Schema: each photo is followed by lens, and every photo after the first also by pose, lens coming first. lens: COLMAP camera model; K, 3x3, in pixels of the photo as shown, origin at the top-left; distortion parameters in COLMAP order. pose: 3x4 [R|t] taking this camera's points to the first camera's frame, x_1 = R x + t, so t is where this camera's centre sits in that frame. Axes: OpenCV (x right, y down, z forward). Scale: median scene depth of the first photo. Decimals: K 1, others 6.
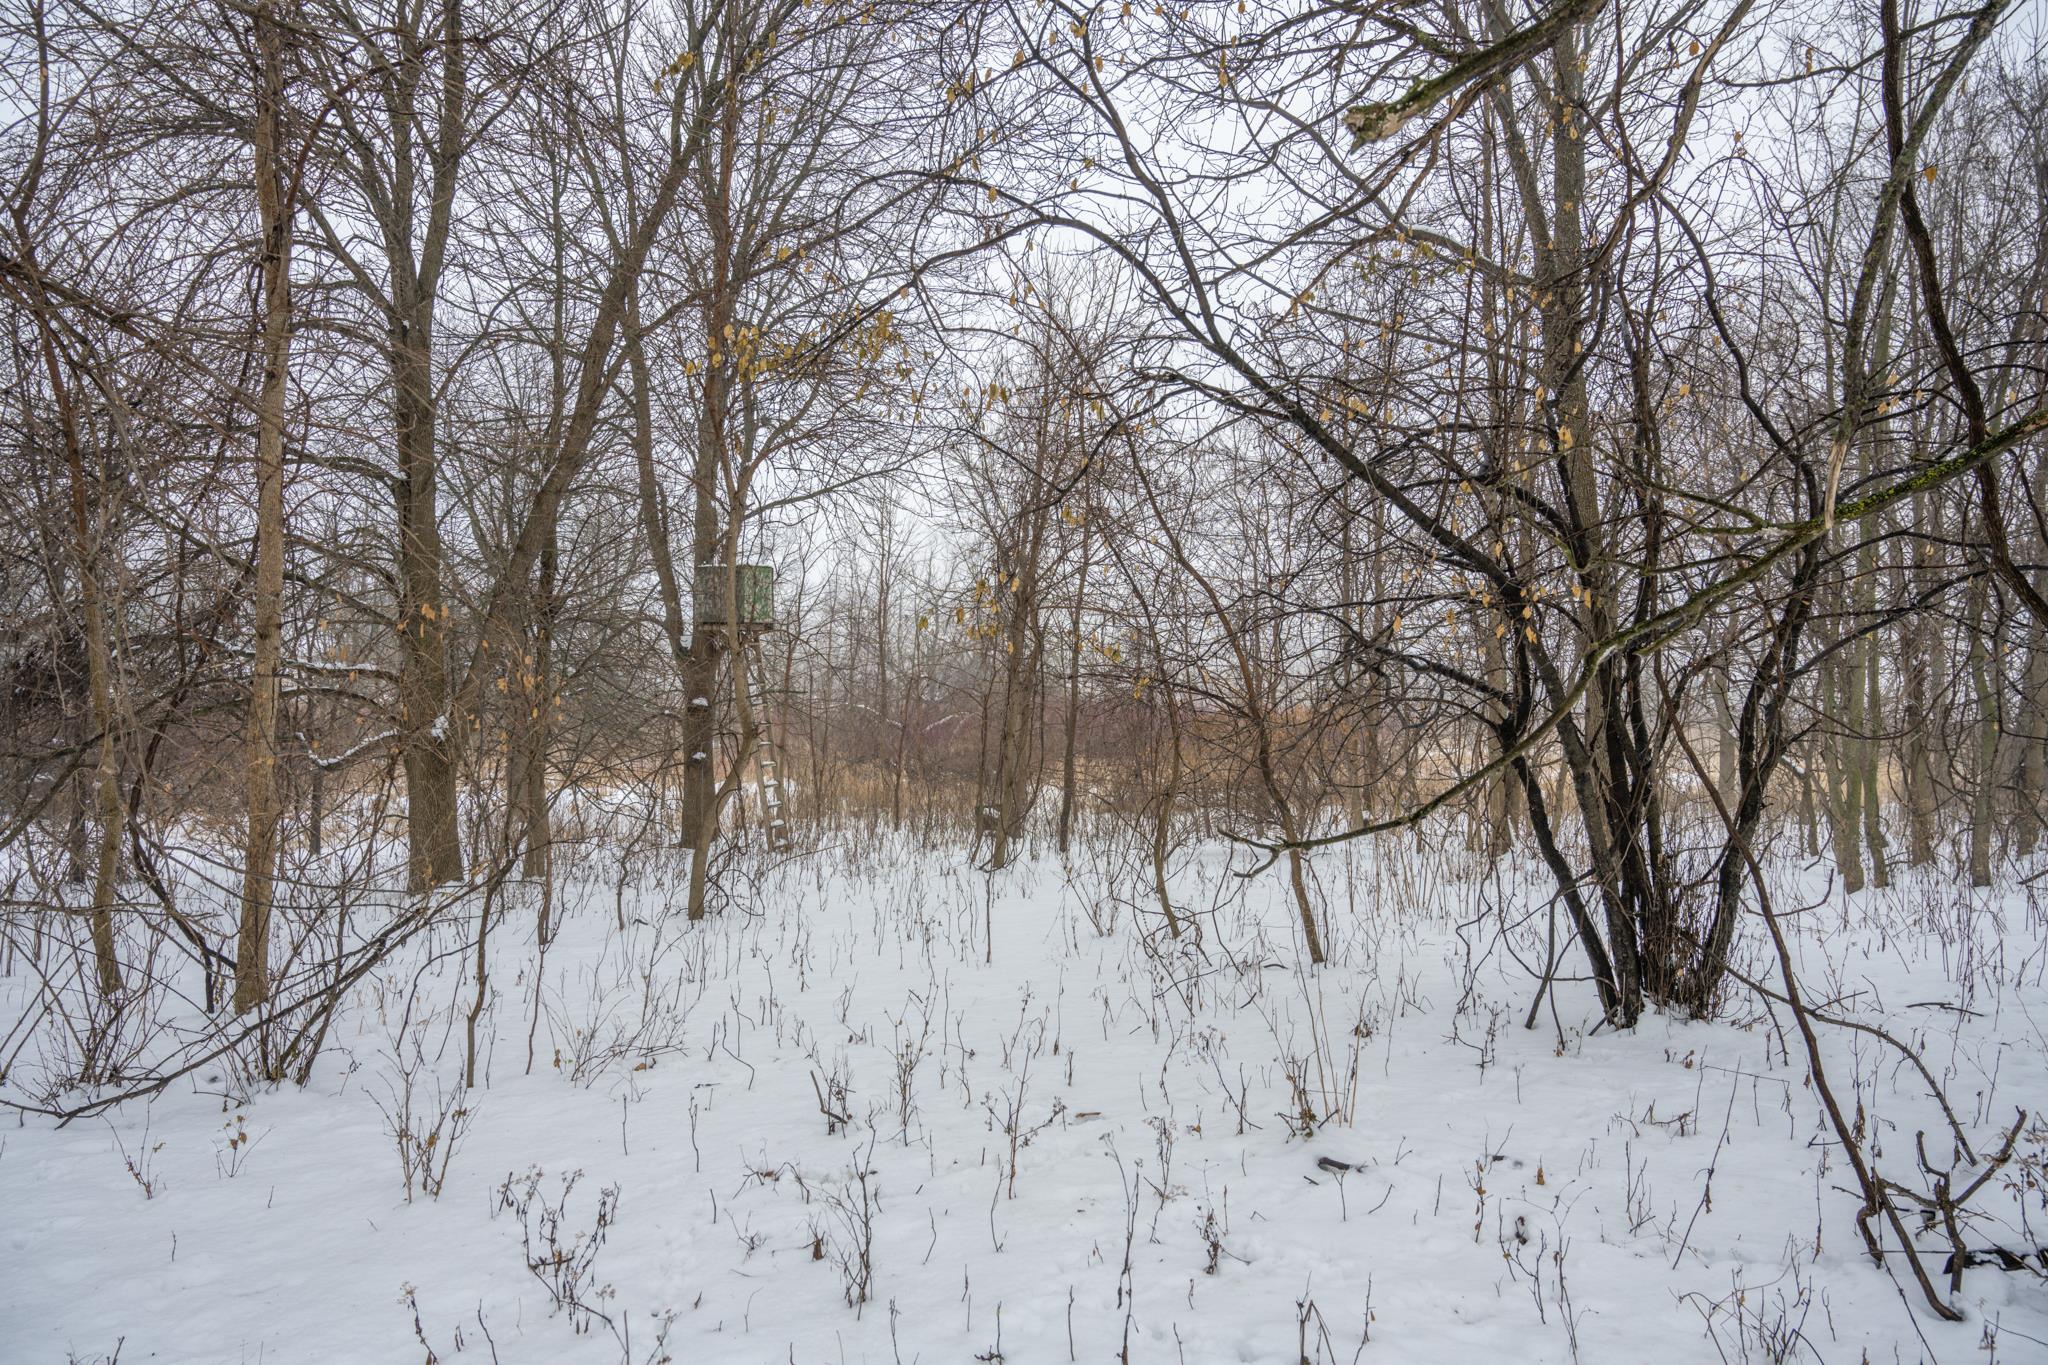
lens RADIAL K [[1355.6, 0, 1020.4], [0, 1355.6, 683.9], [0, 0, 1]] dist [-0.002908, -0.001284]
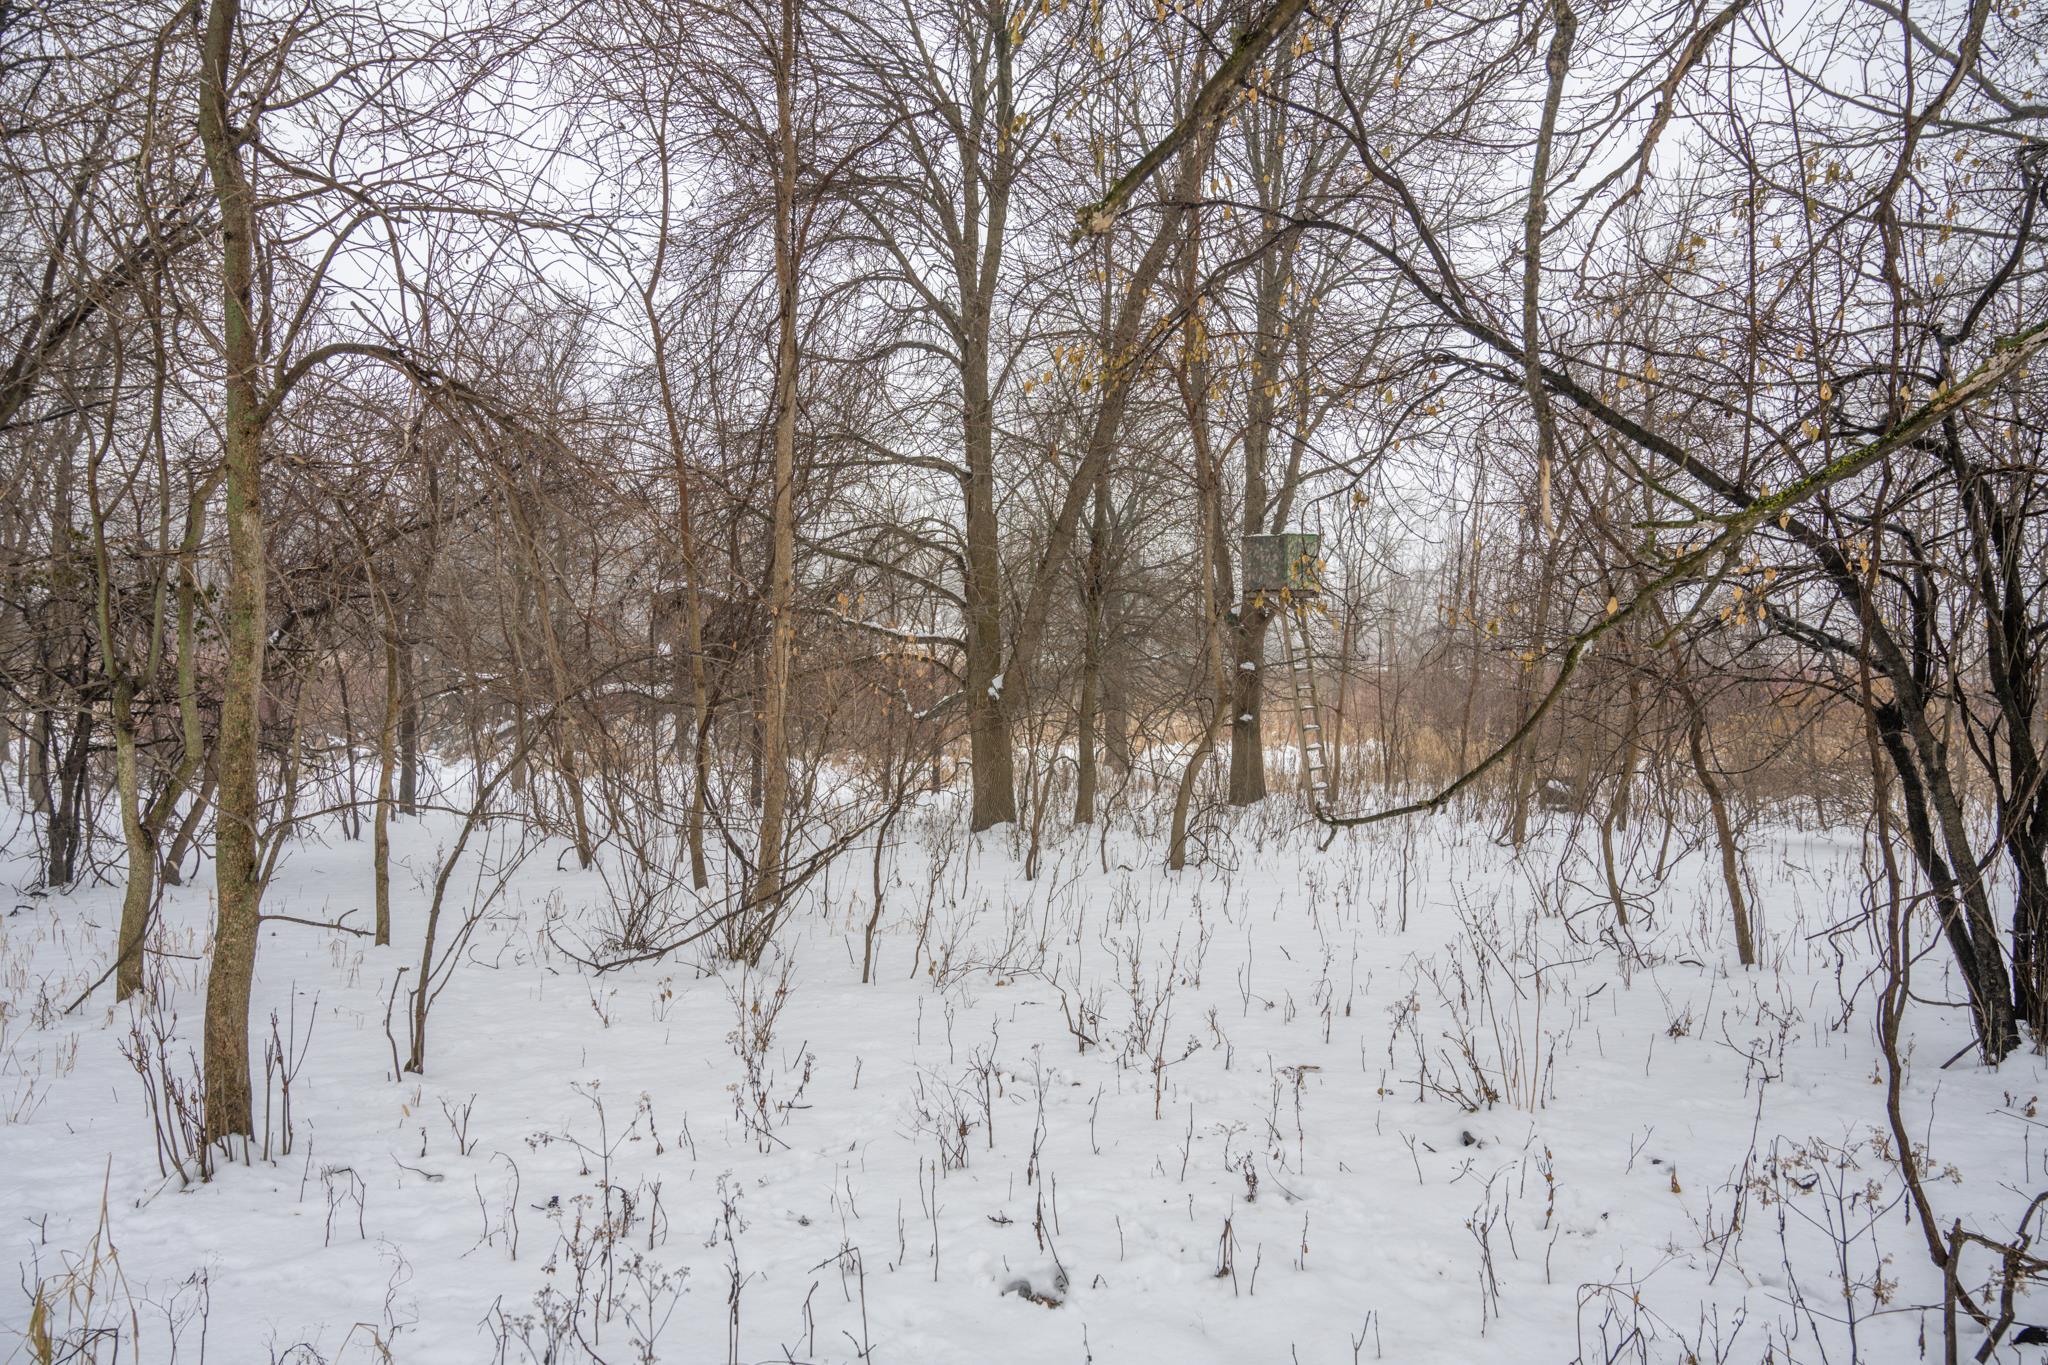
lens RADIAL K [[1355.5, 0, 1024.4], [0, 1355.5, 674.0], [0, 0, 1]] dist [-0.003429, 0.001447]
pose [[0.894890, 0.011202, -0.446146, 0.272695], [-0.001419, 0.999751, 0.022257, -0.013354], [0.446285, -0.019285, 0.894683, -0.041701]]
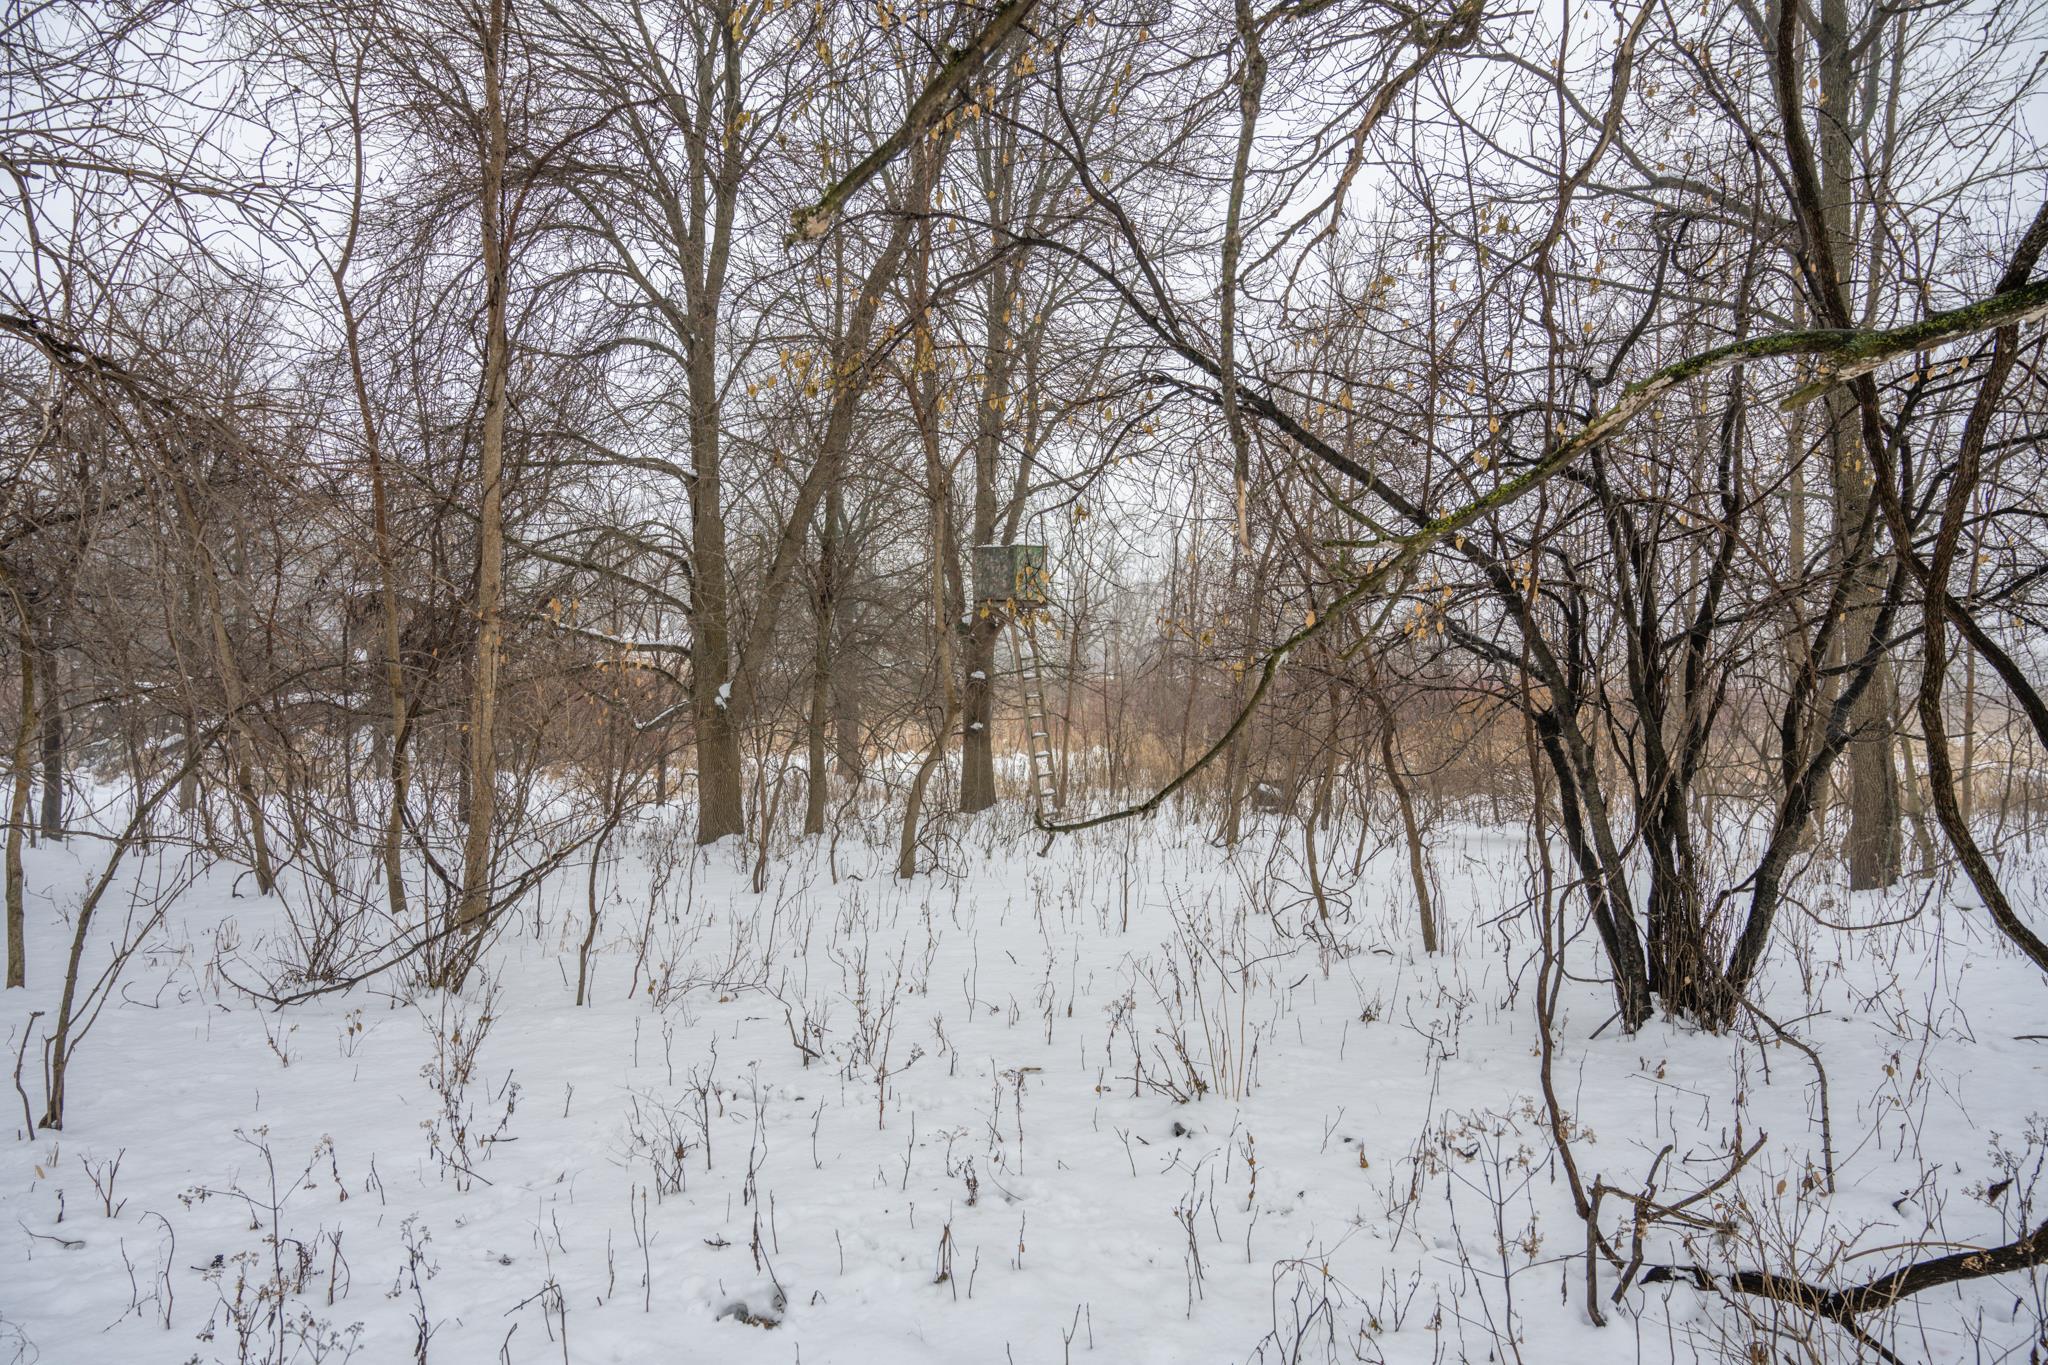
lens RADIAL K [[1355.6, 0, 1020.4], [0, 1355.6, 683.9], [0, 0, 1]] dist [-0.002908, -0.001284]
pose [[0.963811, 0.011609, -0.266335, 0.277798], [-0.005837, 0.999731, 0.022454, -0.013816], [0.266524, -0.020087, 0.963619, -0.038694]]
